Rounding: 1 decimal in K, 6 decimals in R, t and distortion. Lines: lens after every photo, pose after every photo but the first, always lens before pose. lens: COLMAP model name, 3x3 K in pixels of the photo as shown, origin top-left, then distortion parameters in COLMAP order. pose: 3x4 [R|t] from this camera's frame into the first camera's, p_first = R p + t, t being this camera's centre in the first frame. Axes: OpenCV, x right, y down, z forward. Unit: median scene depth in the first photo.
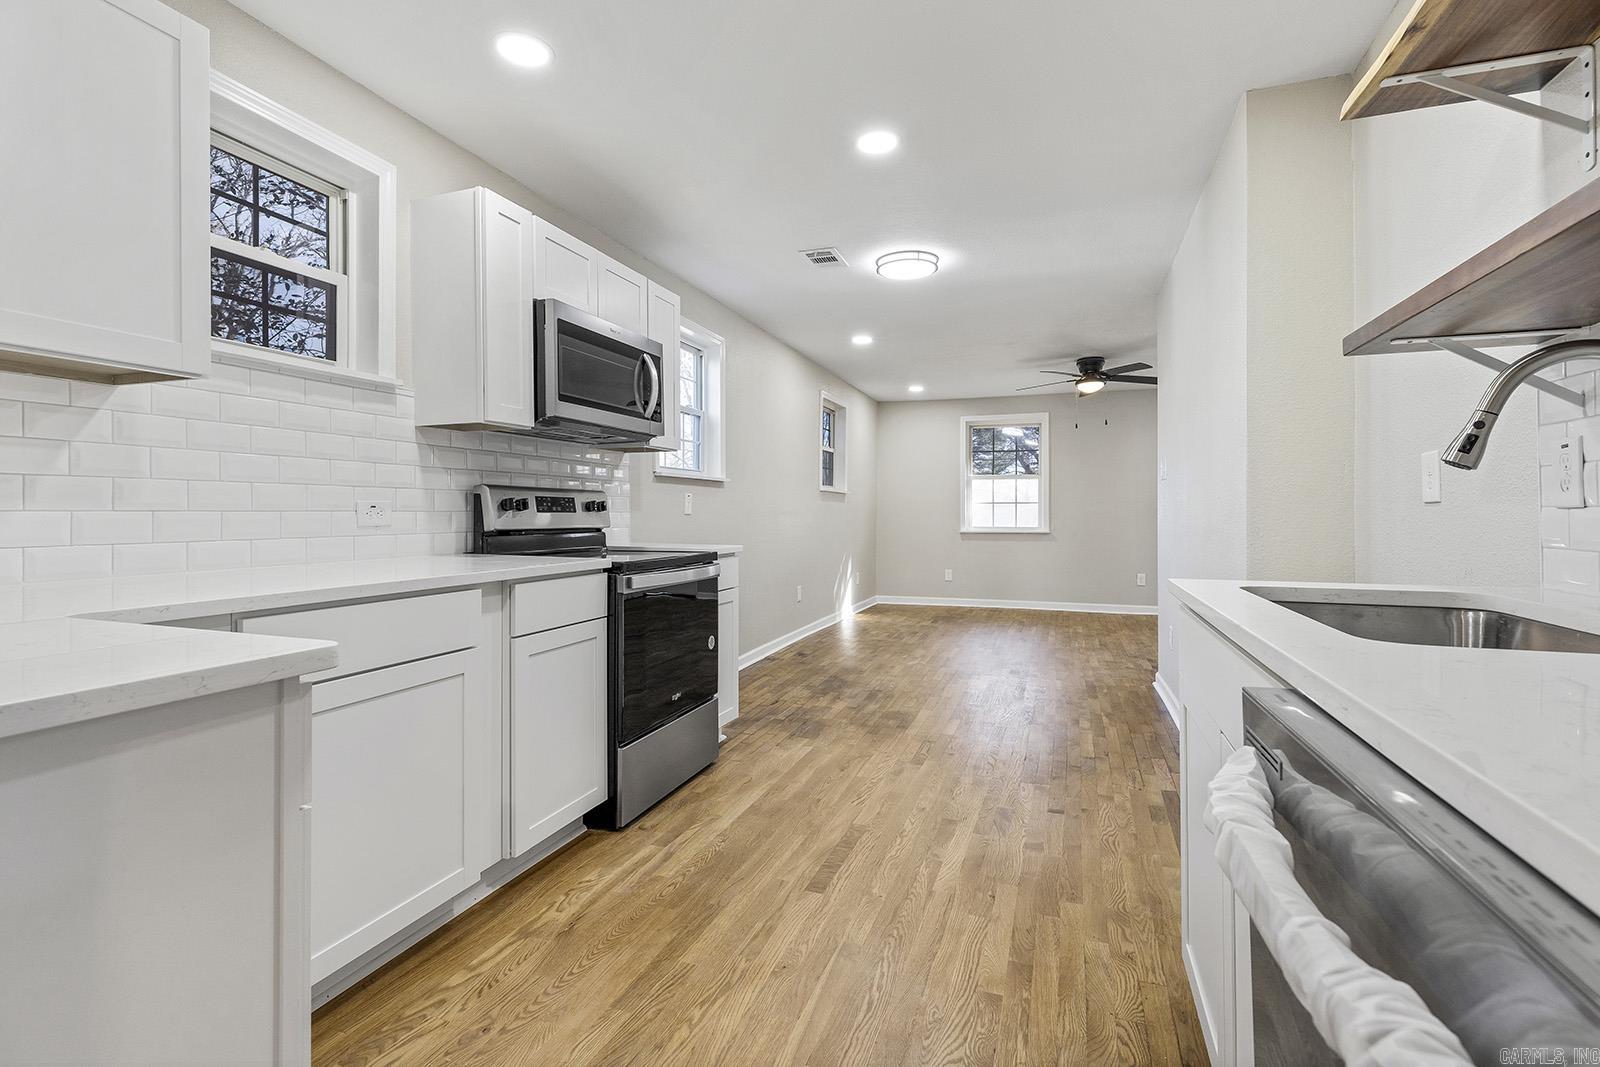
lens RADIAL K [[726.2, 0, 798.9], [0, 726.2, 519.1], [0, 0, 1]] dist [0.001474, 0.000162]
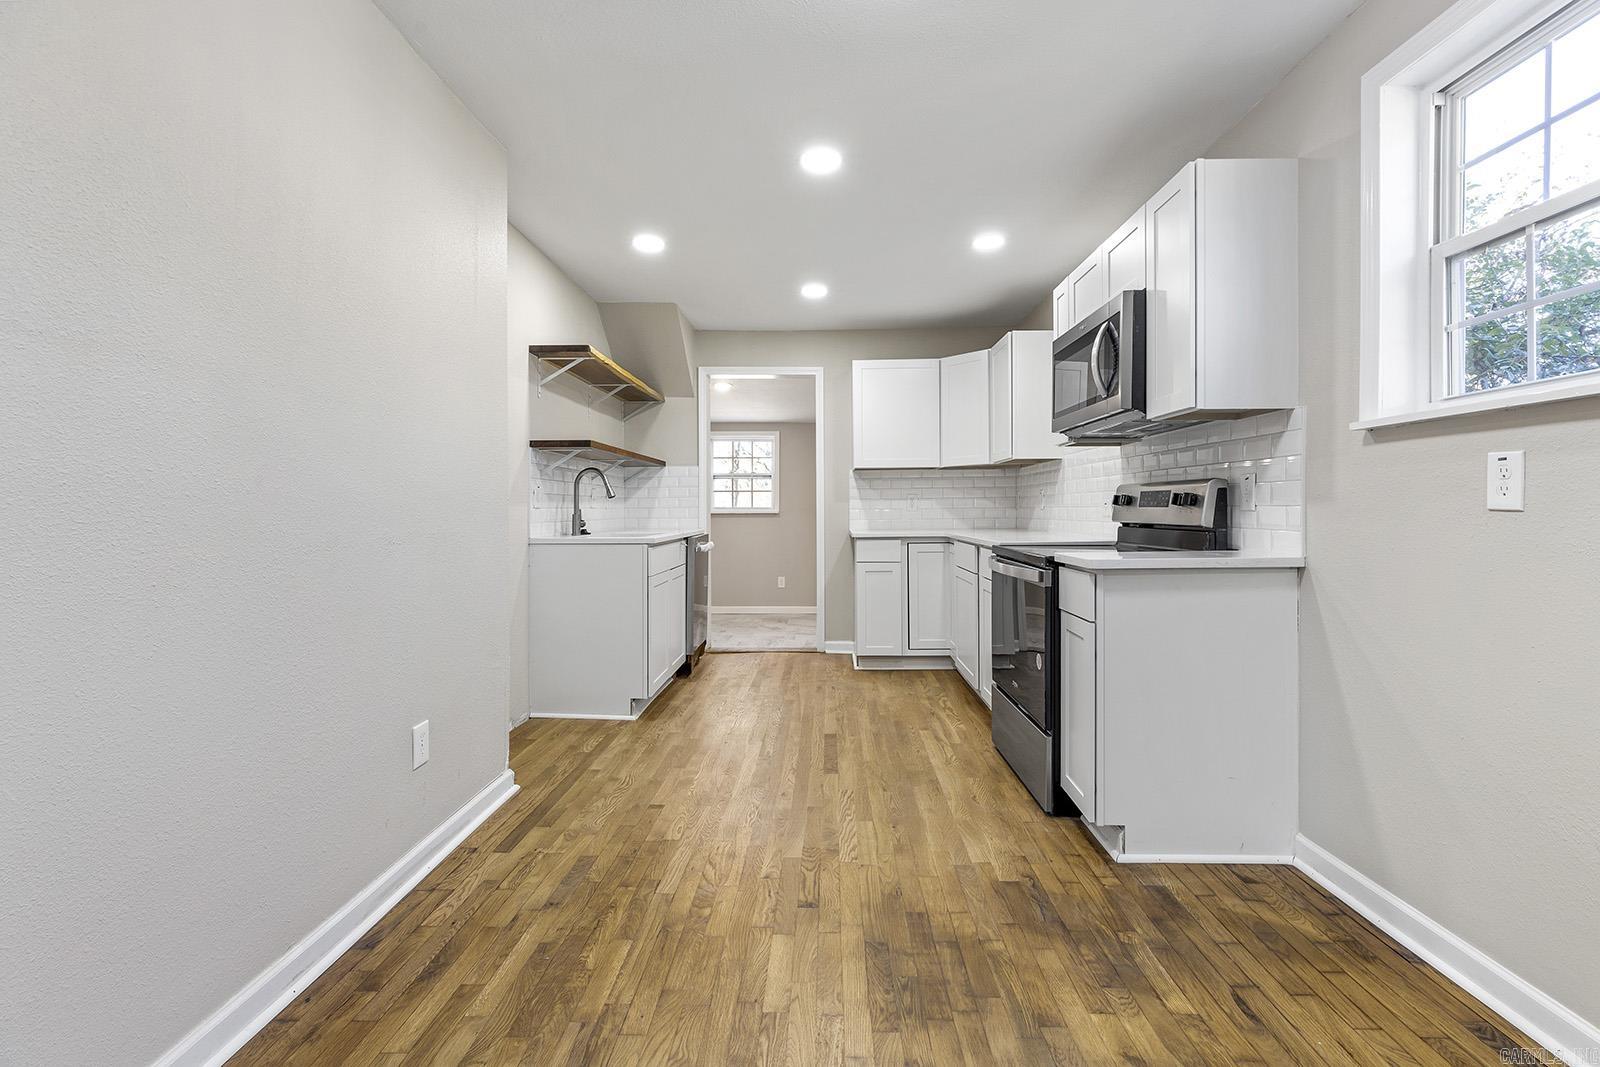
lens RADIAL K [[726.2, 0, 798.9], [0, 726.2, 519.1], [0, 0, 1]] dist [0.001474, 0.000162]
pose [[-0.950894, 0.008389, -0.309404, 0.385278], [0.002307, 0.999797, 0.020015, -0.012135], [0.309509, 0.018318, -0.950720, 1.633215]]
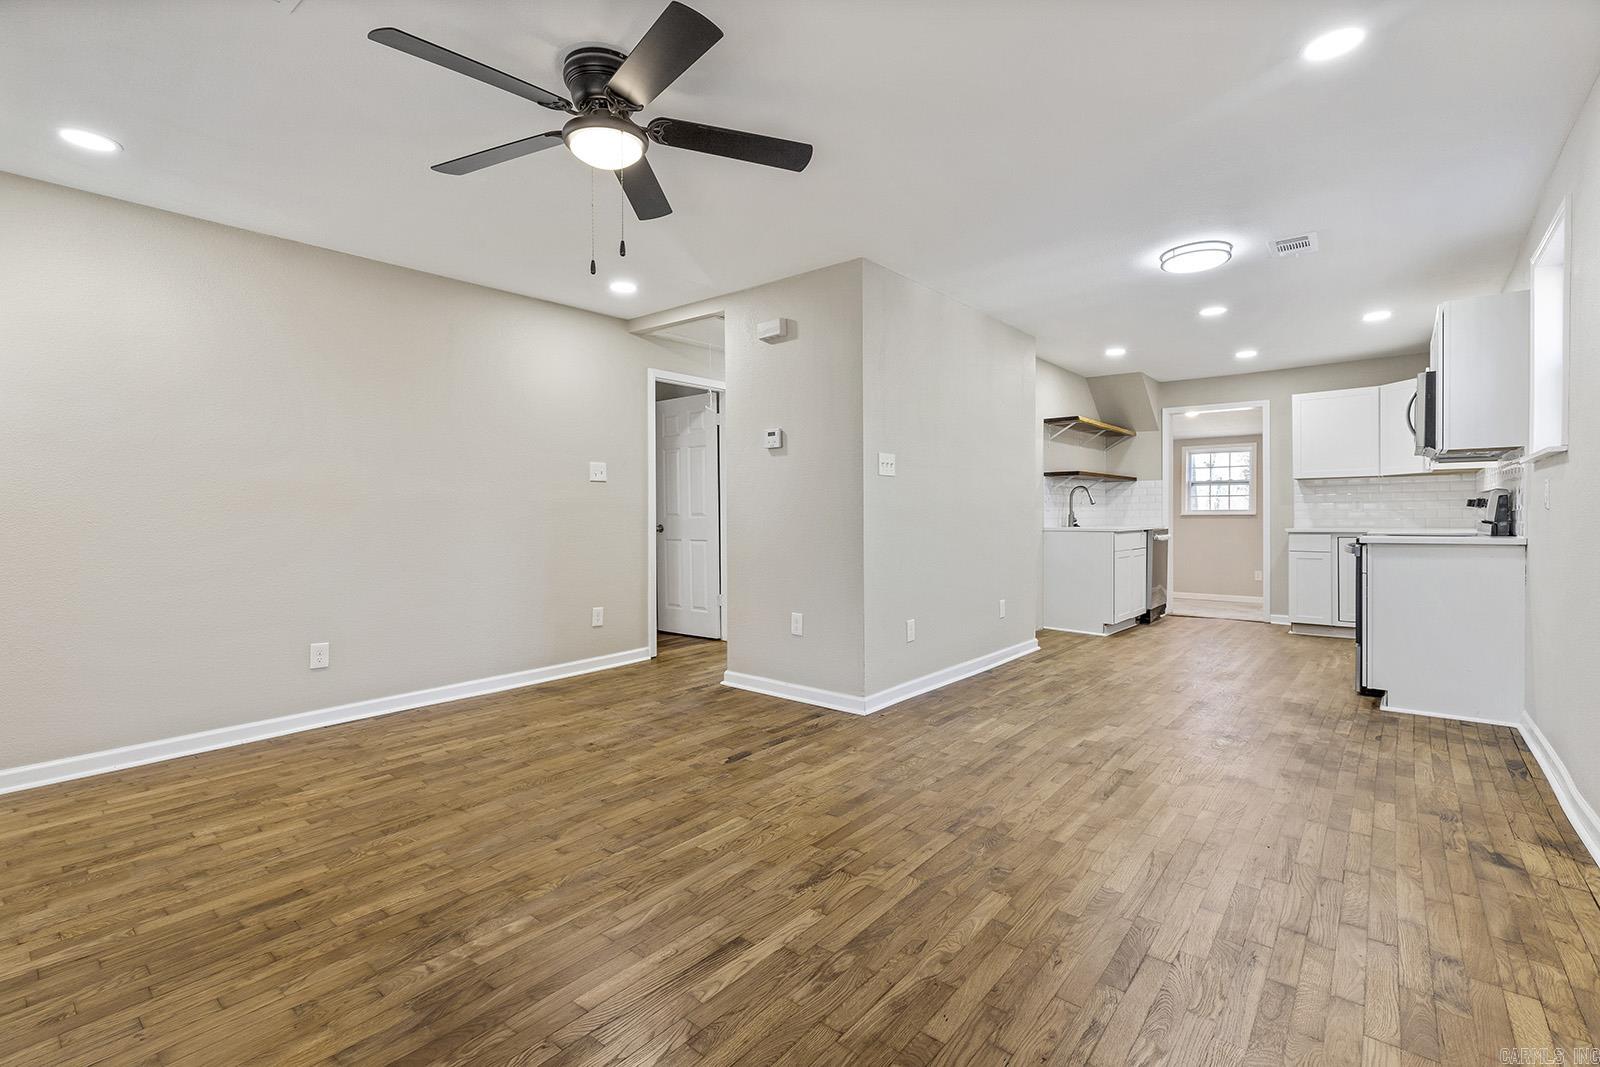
lens RADIAL K [[726.2, 0, 798.9], [0, 726.2, 519.1], [0, 0, 1]] dist [0.001474, 0.000162]
pose [[-0.939433, 0.003243, 0.342718, 0.382016], [0.007972, 0.999891, 0.012391, -0.014231], [-0.342641, 0.014373, -0.939357, 2.553097]]
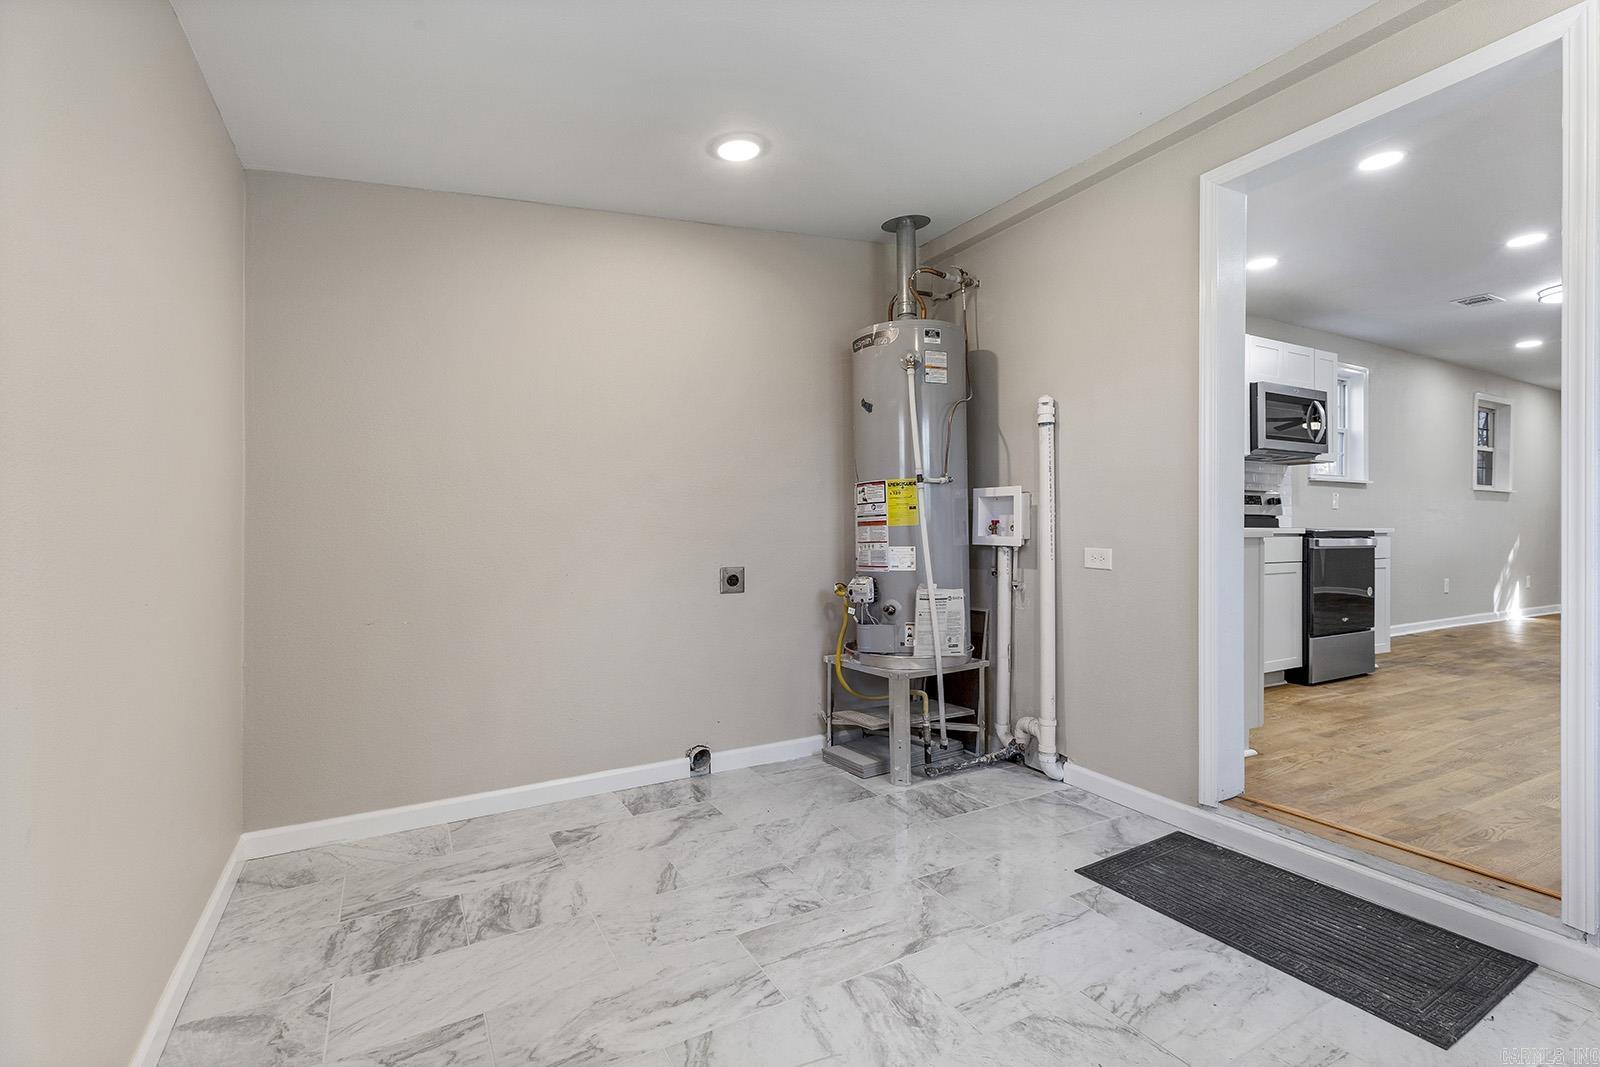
lens RADIAL K [[719.9, 0, 800.0], [0, 719.9, 533.5], [0, 0, 1]] dist [0.002206, 0.000444]
pose [[0.749029, 0.005289, -0.662516, -0.017069], [-0.005207, 0.999984, 0.002097, 0.053155], [0.662517, 0.001879, 0.749044, -0.830330]]
